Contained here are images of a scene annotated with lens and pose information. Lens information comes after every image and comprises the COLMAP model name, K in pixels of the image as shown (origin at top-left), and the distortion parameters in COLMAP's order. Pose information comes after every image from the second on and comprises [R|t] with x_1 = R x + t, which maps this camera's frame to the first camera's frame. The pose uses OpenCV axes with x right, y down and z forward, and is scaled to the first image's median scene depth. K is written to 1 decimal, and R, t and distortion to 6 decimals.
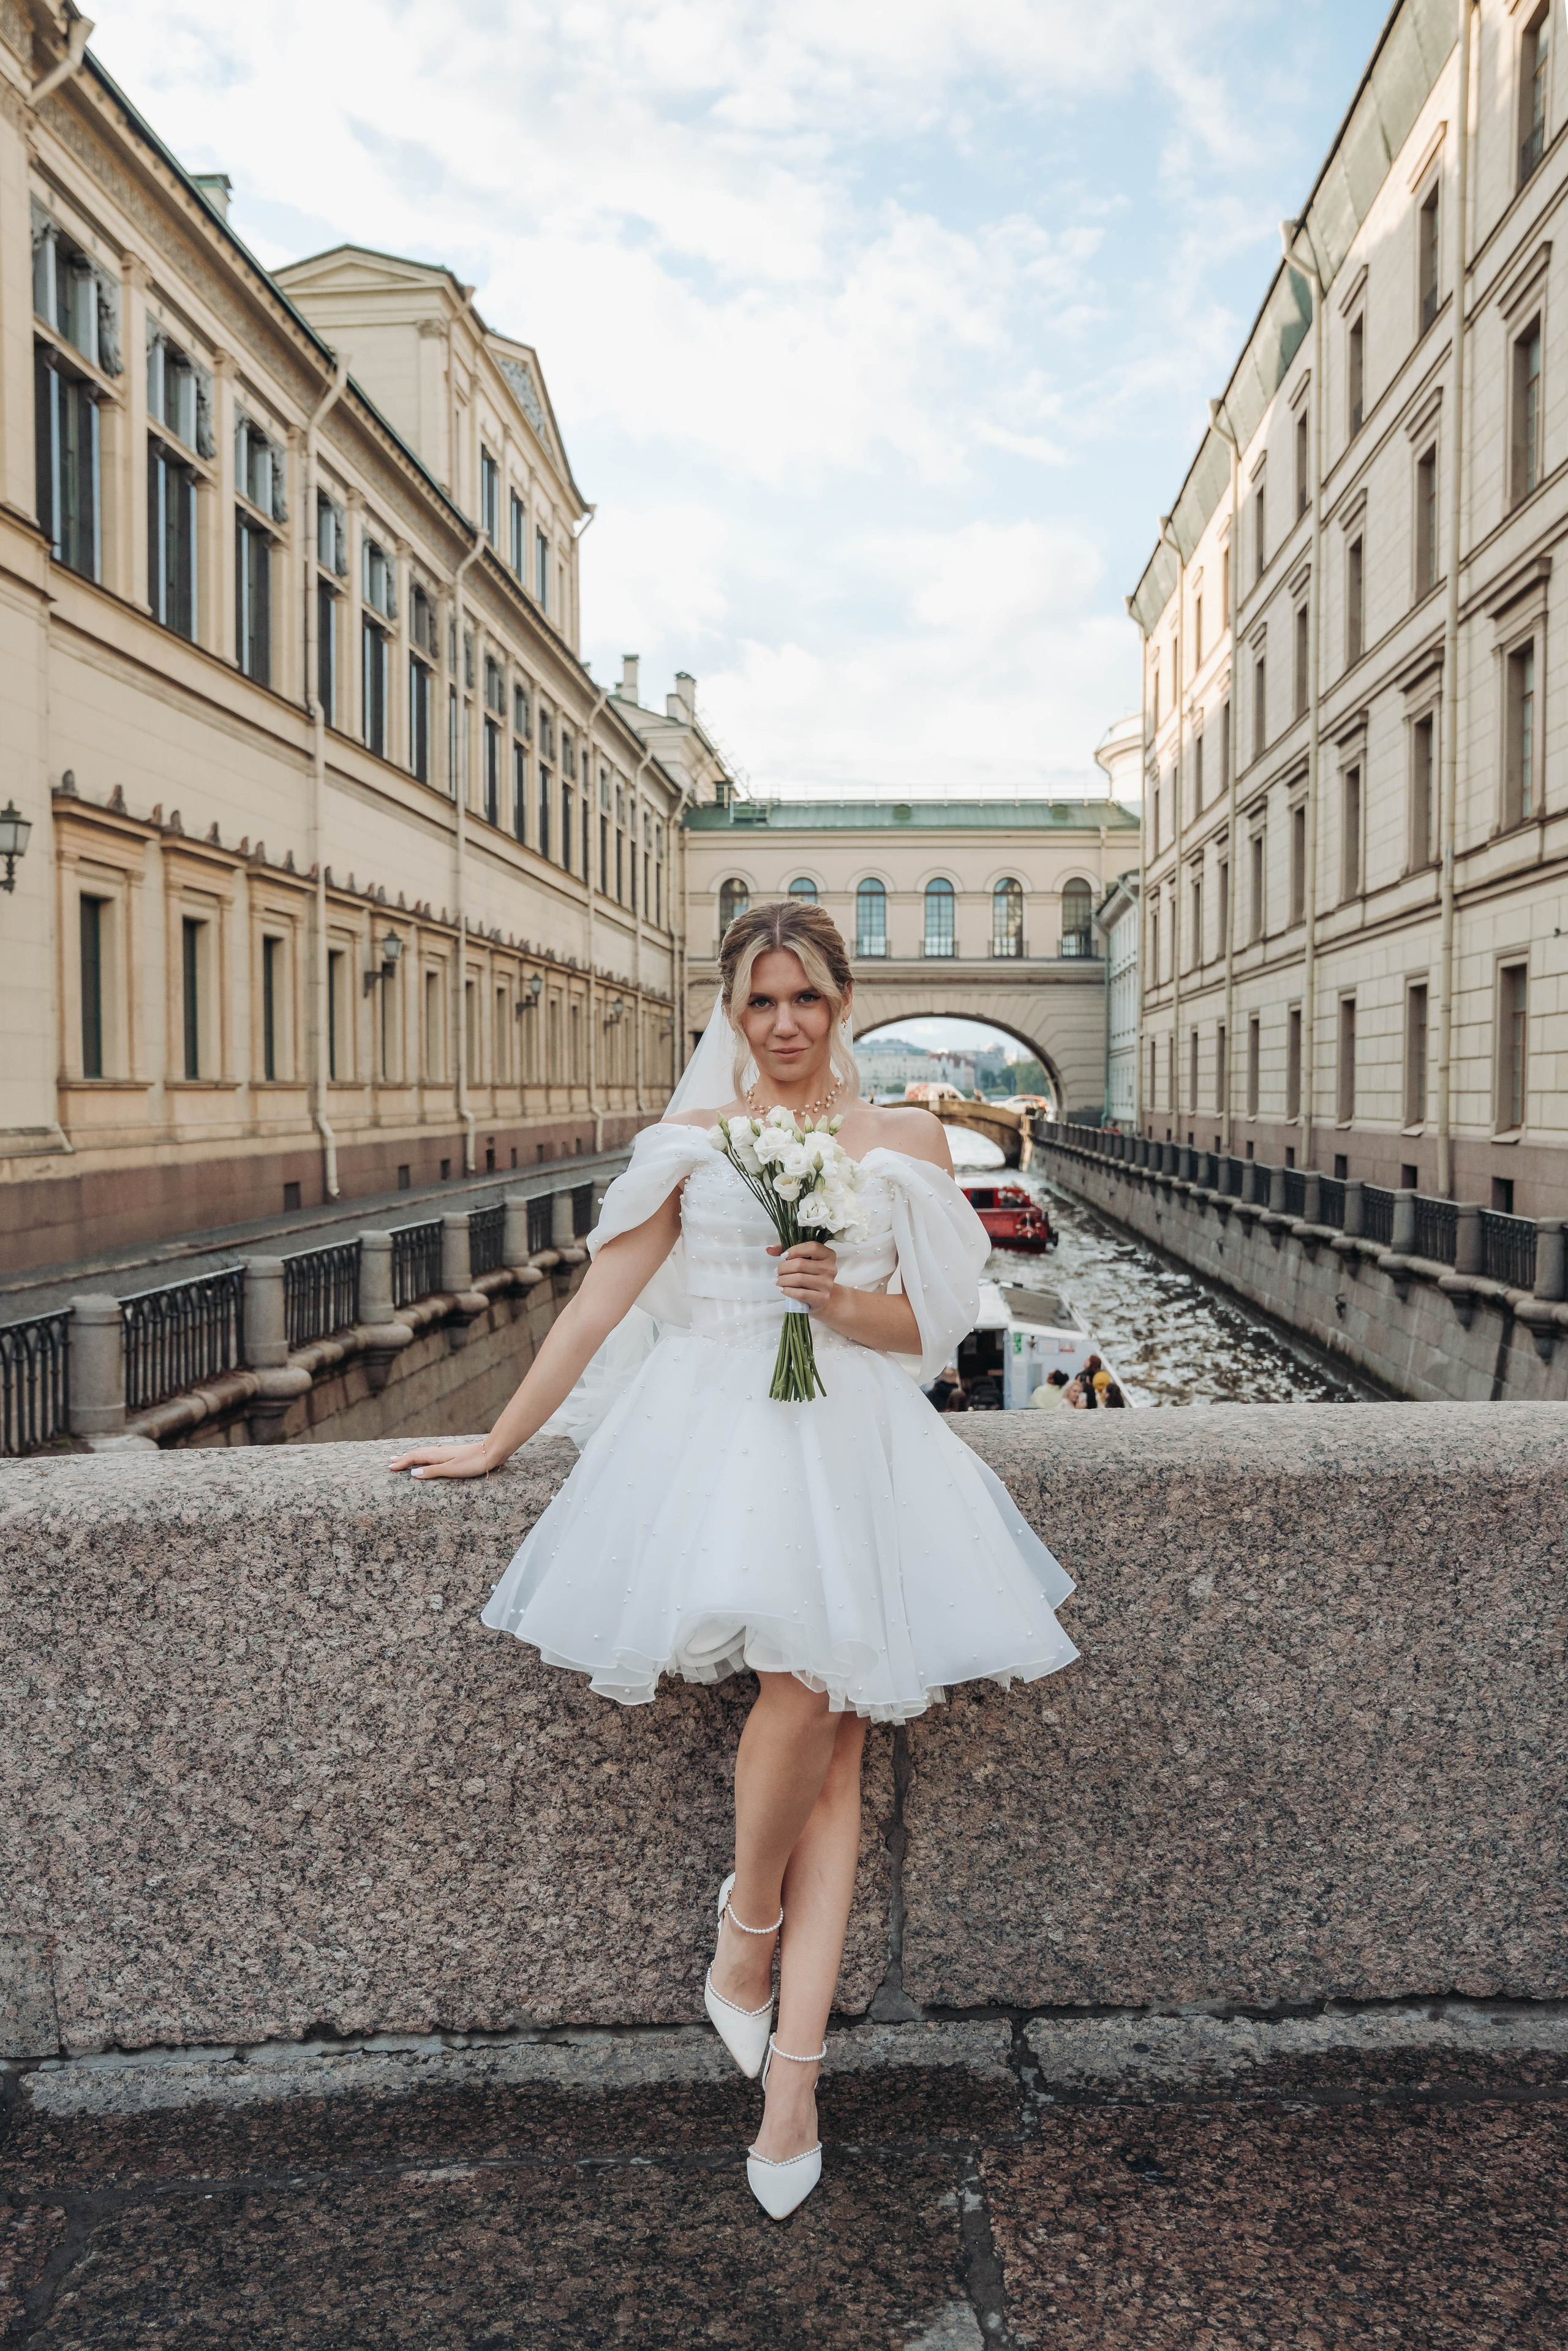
lens RADIAL K [[2064.9, 0, 770.1], [0, 2064.9, 1260.7], [0, 0, 1]] dist [-0.150047, 0.172143]
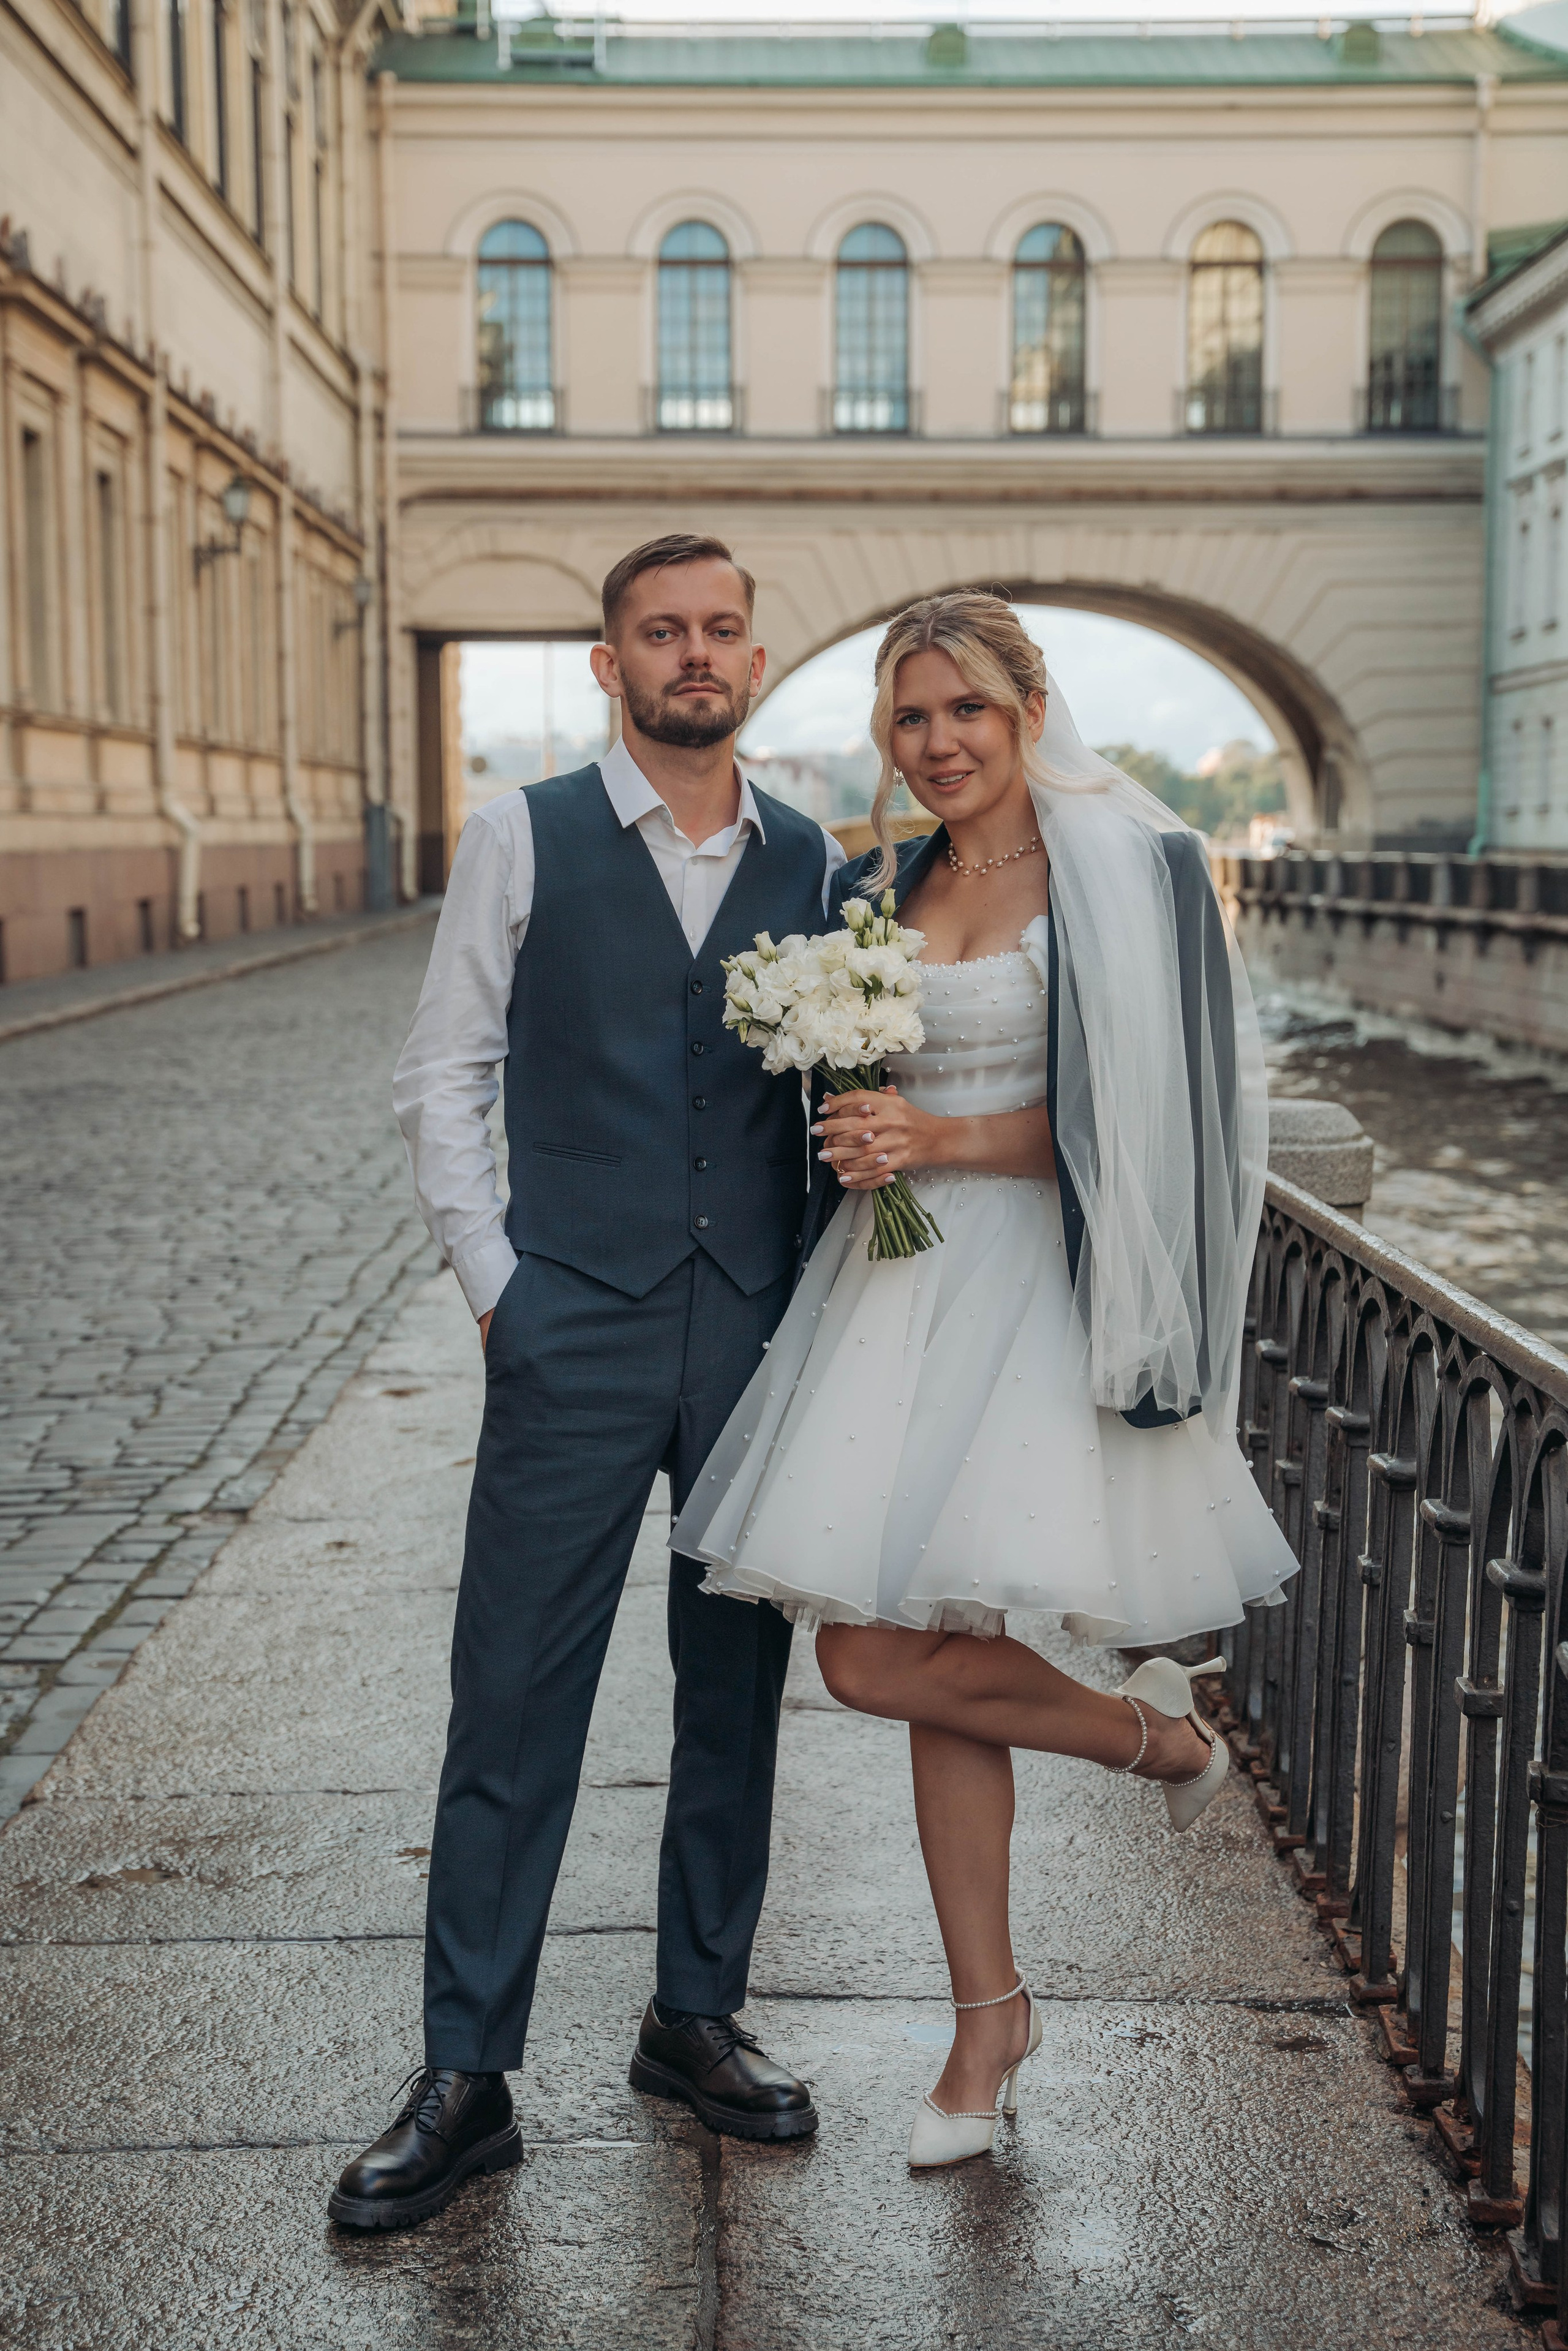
lens RADIAL K [[3646.9, 0, 765.3], [0, 3646.9, 1182.1], [0, 0, 1]] dist [0.067069, 0.677616]
pose [[0.996152, -0.008803, 0.087194, -0.104531], [0.007551, 0.999864, 0.014679, -0.055708], [-0.087312, -0.013964, 0.996083, 1.019261]]
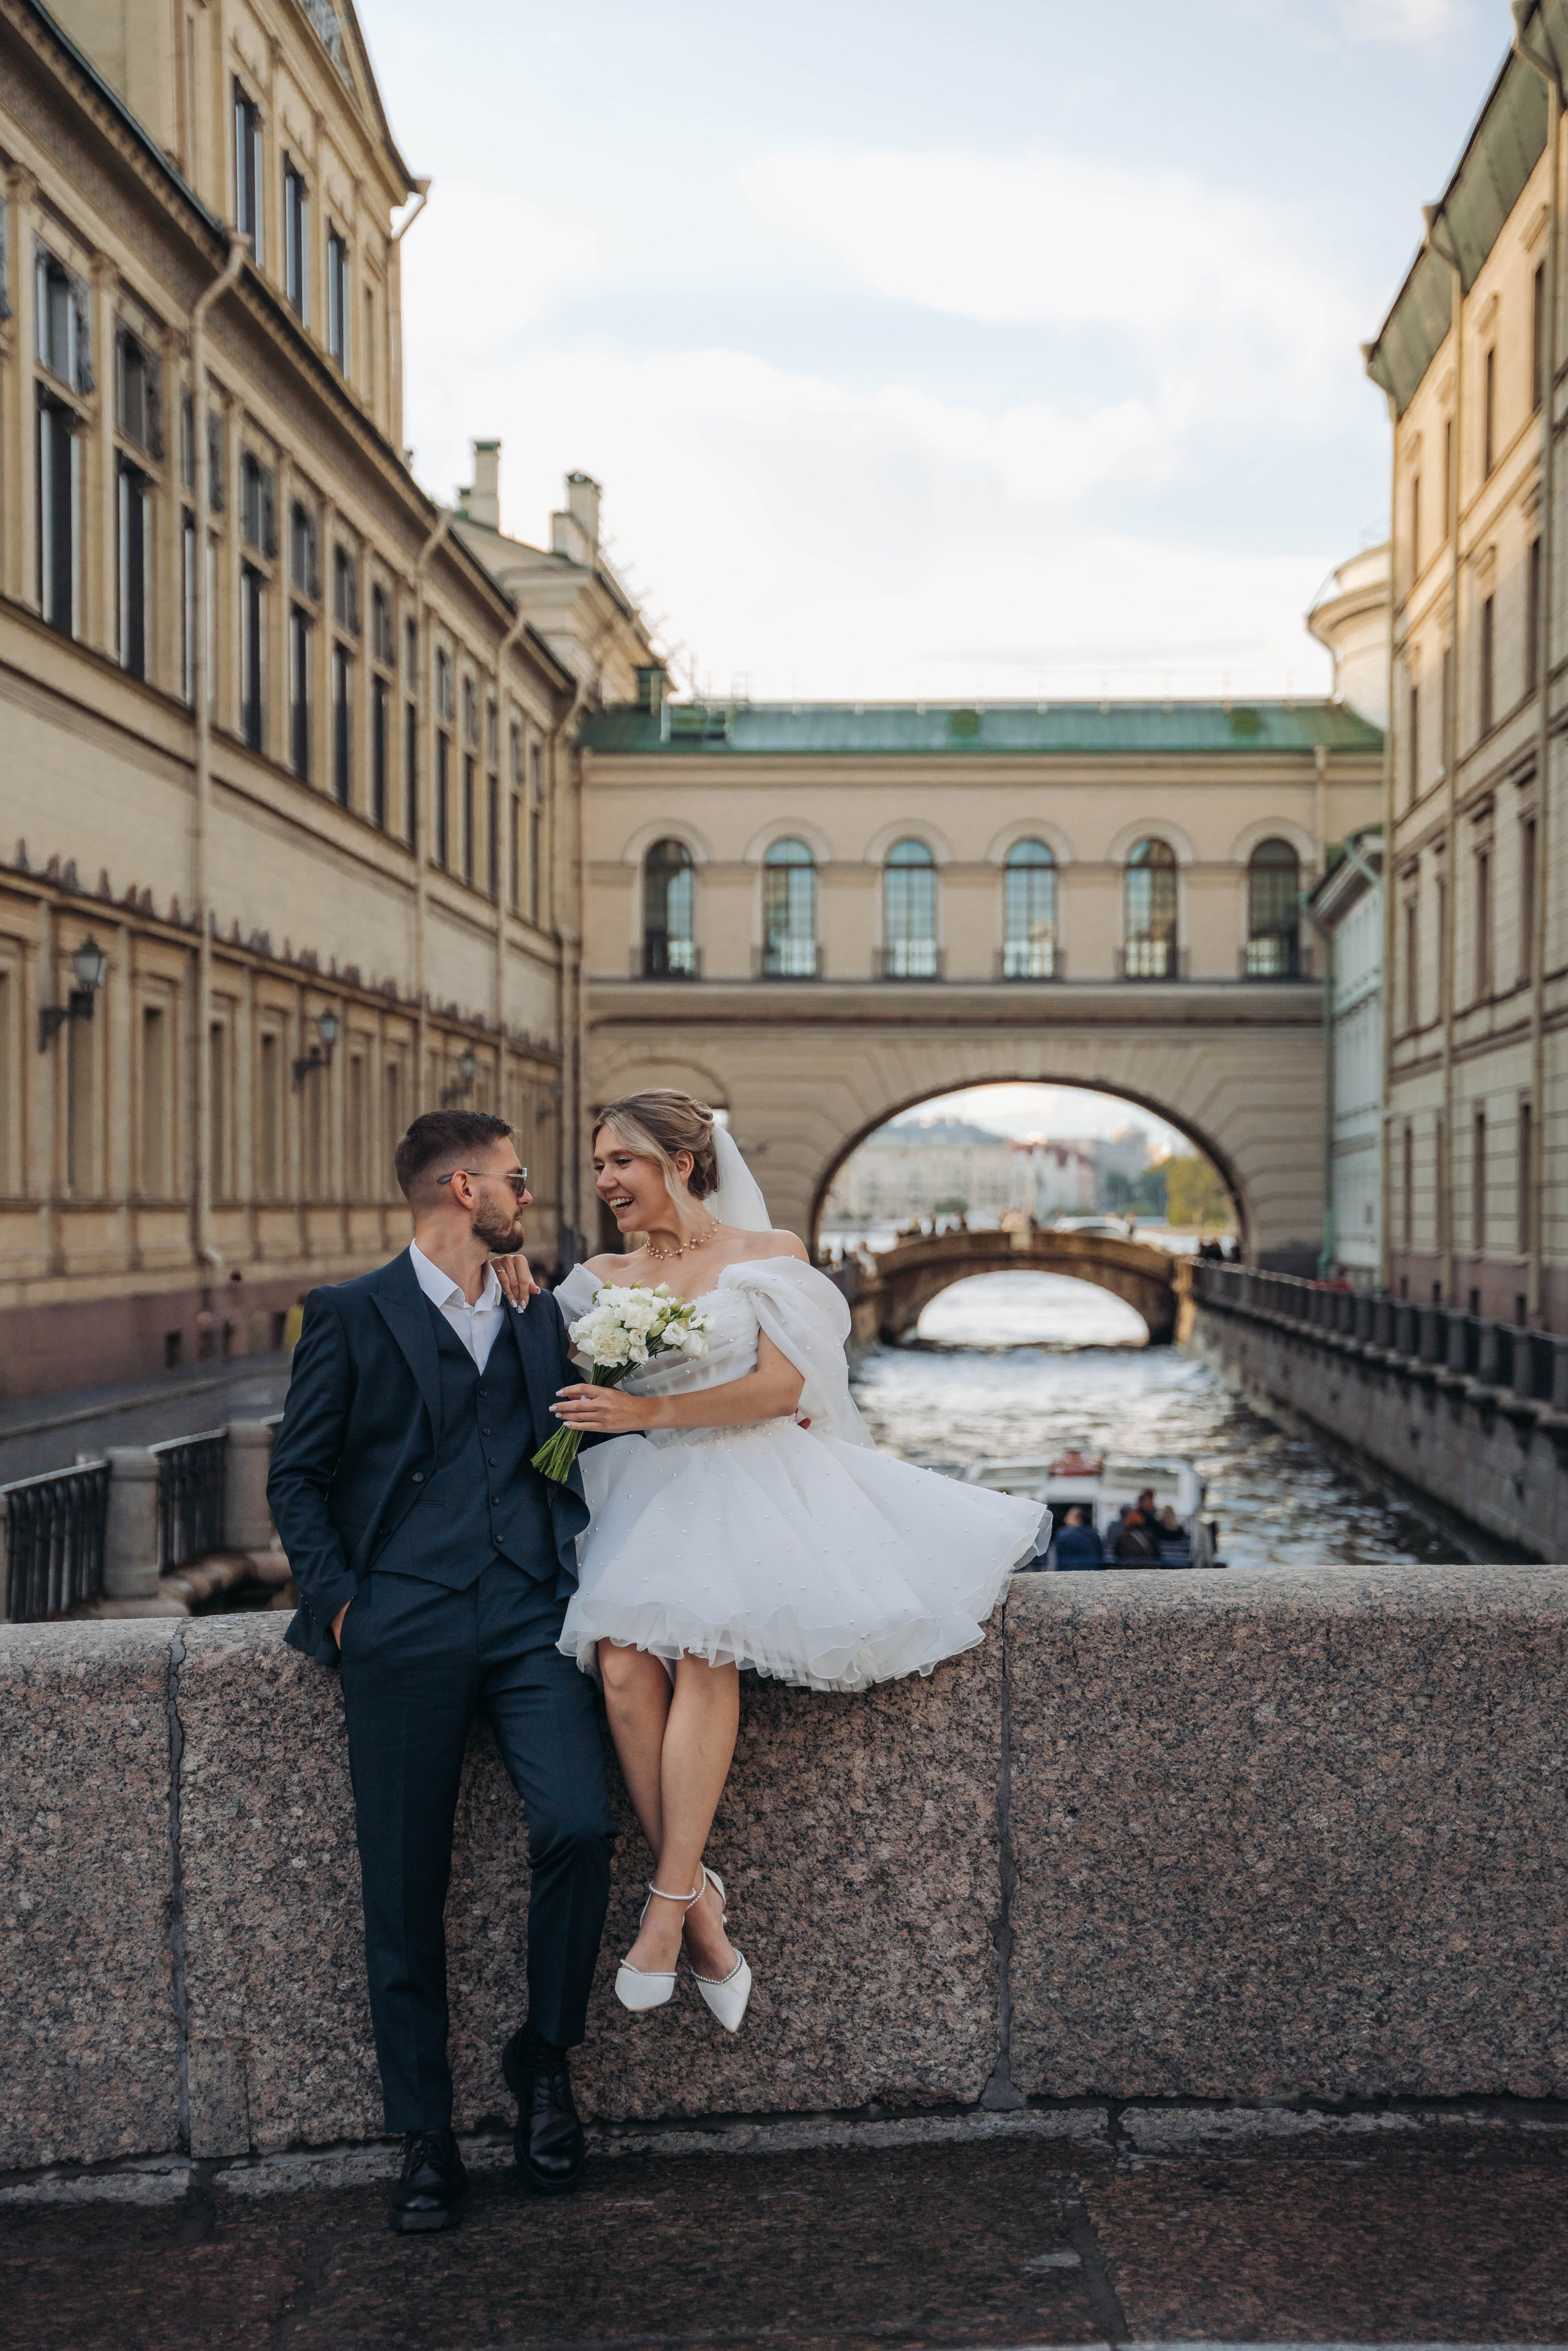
lens RADIAL K [[3758.1, 0, 784.0], [0, 3758.1, 1219.7], [0, 0, 1]] dist [0.099544, 0.496007]
pose [[0.999861, 0.003093, 0.016356, -0.007718], [-0.001786, 0.996846, -0.079341, 0.003972], [-0.016550, 0.079301, 0.996713, -0.090726]]
